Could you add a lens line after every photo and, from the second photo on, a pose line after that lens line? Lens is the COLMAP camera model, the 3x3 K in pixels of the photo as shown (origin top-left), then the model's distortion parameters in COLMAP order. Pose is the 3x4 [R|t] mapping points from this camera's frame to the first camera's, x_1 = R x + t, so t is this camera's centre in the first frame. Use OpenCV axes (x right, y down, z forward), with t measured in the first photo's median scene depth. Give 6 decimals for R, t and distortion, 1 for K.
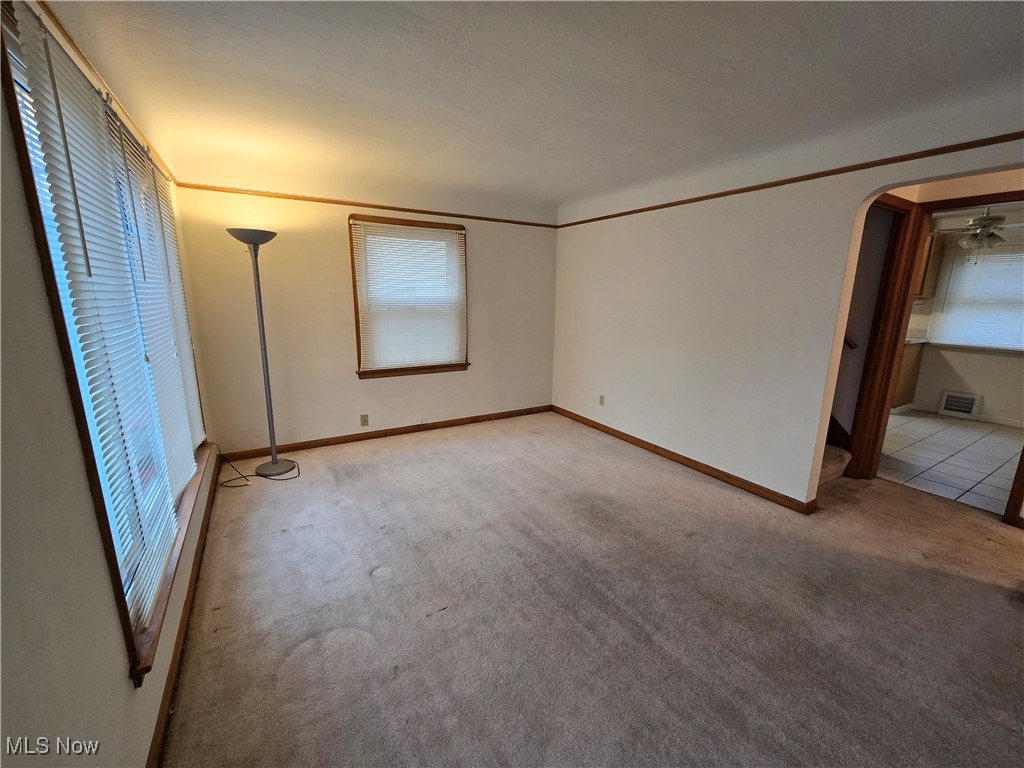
lens RADIAL K [[422.0, 0, 512.0], [0, 422.0, 384.0], [0, 0, 1]] dist [-0.001950, 0.000973]
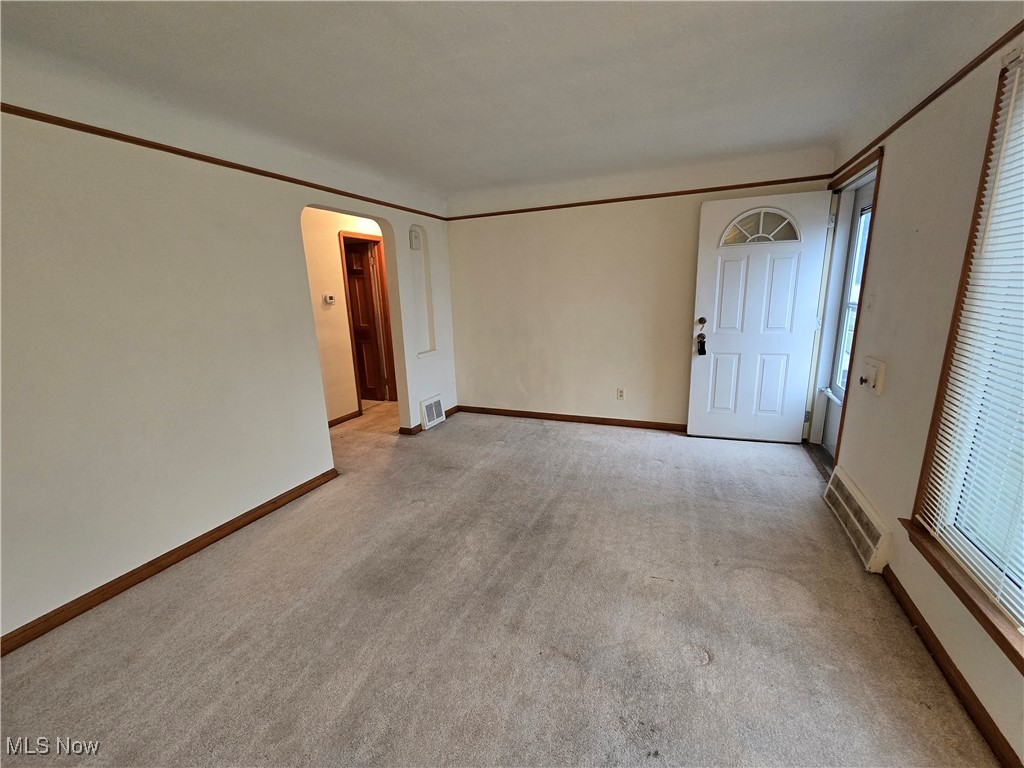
lens RADIAL K [[422.0, 0, 512.0], [0, 422.0, 384.0], [0, 0, 1]] dist [-0.001950, 0.000973]
pose [[-0.588091, -0.172106, 0.790271, -0.469282], [0.194304, 0.918417, 0.344609, -0.233089], [-0.785108, 0.356215, -0.506672, 1.089253]]
